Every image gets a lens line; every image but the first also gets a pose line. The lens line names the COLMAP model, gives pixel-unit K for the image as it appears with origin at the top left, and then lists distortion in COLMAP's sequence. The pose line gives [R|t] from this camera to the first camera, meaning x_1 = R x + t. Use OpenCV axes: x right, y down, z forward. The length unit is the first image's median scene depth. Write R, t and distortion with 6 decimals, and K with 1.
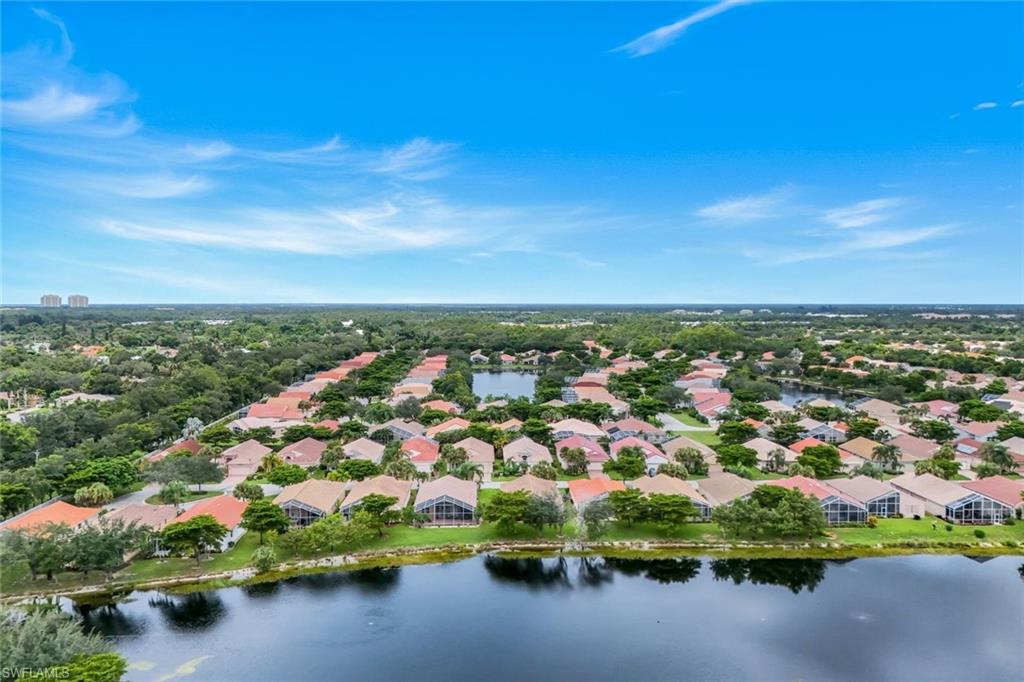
lens RADIAL K [[708.8, 0, 511.8], [0, 708.8, 339.4], [0, 0, 1]] dist [0.017835, -0.009938]
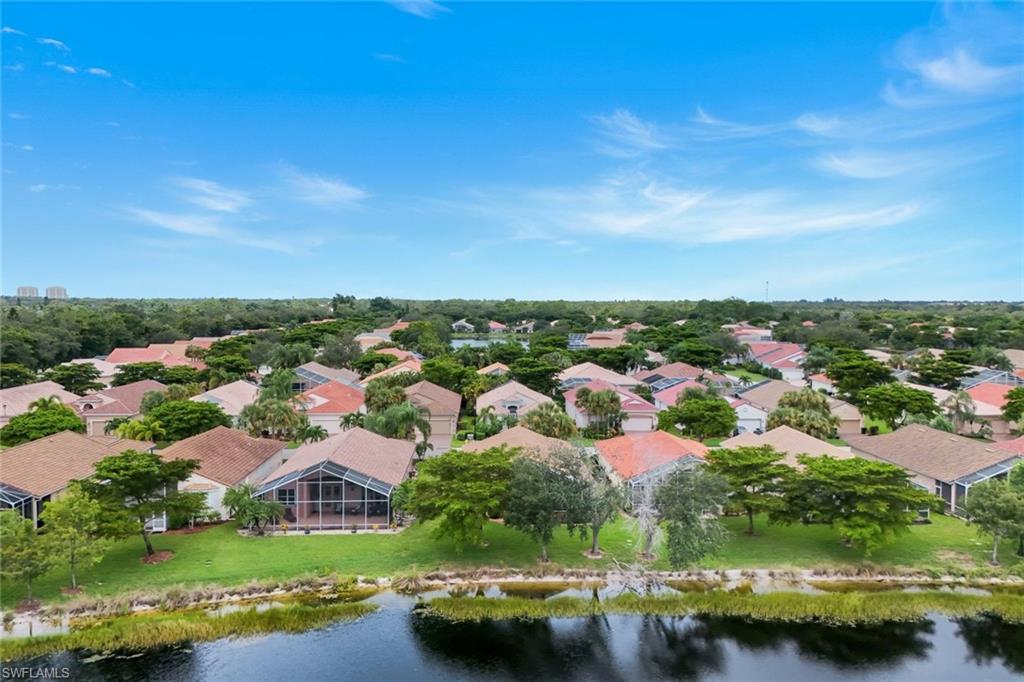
lens RADIAL K [[708.8, 0, 512.1], [0, 708.8, 342.6], [0, 0, 1]] dist [0.017835, -0.009938]
pose [[0.999953, 0.003789, 0.008875, 0.017227], [-0.003826, 0.999984, 0.004154, 0.152042], [-0.008859, -0.004188, 0.999952, 0.588914]]
